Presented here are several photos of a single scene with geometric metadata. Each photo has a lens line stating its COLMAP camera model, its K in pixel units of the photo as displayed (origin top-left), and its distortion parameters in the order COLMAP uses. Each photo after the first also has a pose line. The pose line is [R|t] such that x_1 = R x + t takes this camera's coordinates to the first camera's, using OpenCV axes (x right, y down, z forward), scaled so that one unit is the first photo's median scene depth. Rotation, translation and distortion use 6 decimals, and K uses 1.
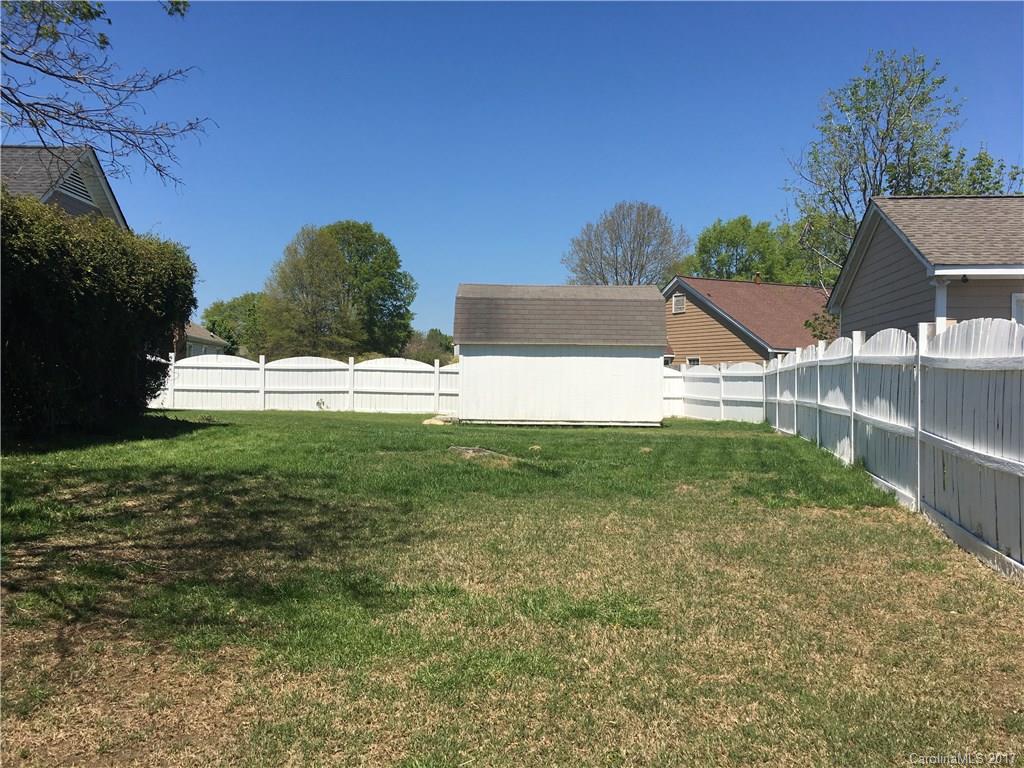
lens RADIAL K [[866.4, 0, 513.0], [0, 866.4, 380.7], [0, 0, 1]] dist [0.043206, -0.061225]
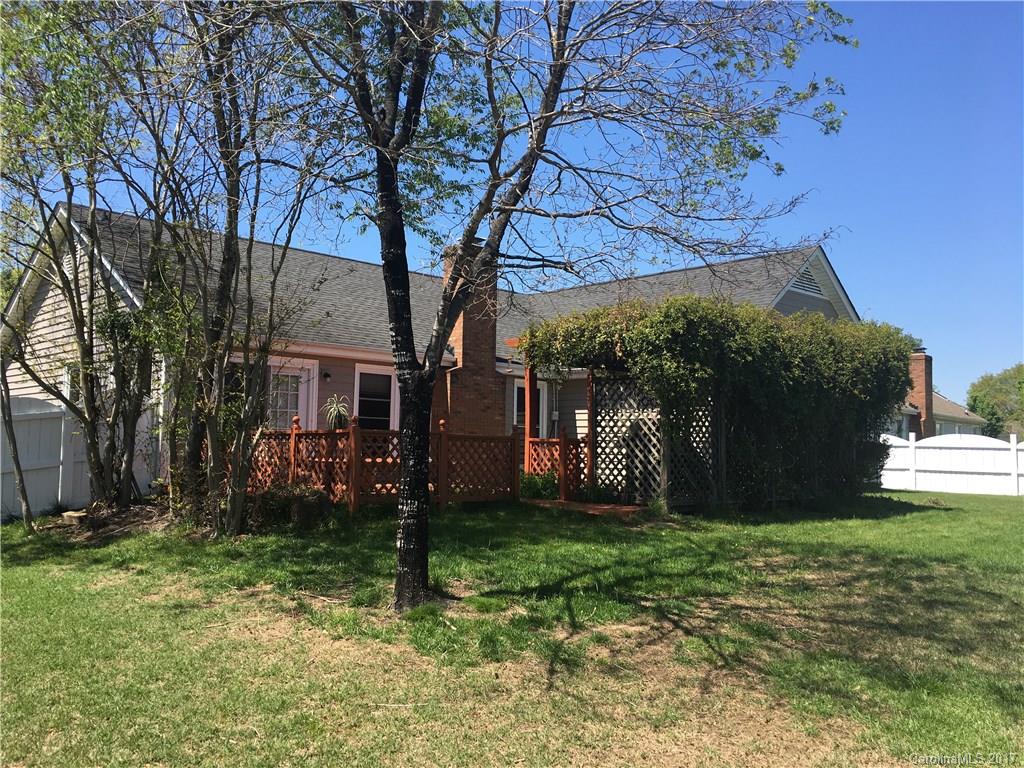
lens RADIAL K [[866.4, 0, 510.1], [0, 866.4, 383.7], [0, 0, 1]] dist [0.043206, -0.061225]
pose [[0.677012, -0.052165, -0.734121, 0.110655], [-0.011774, 0.996590, -0.081674, -0.005410], [0.735878, 0.063937, 0.674089, -0.021555]]
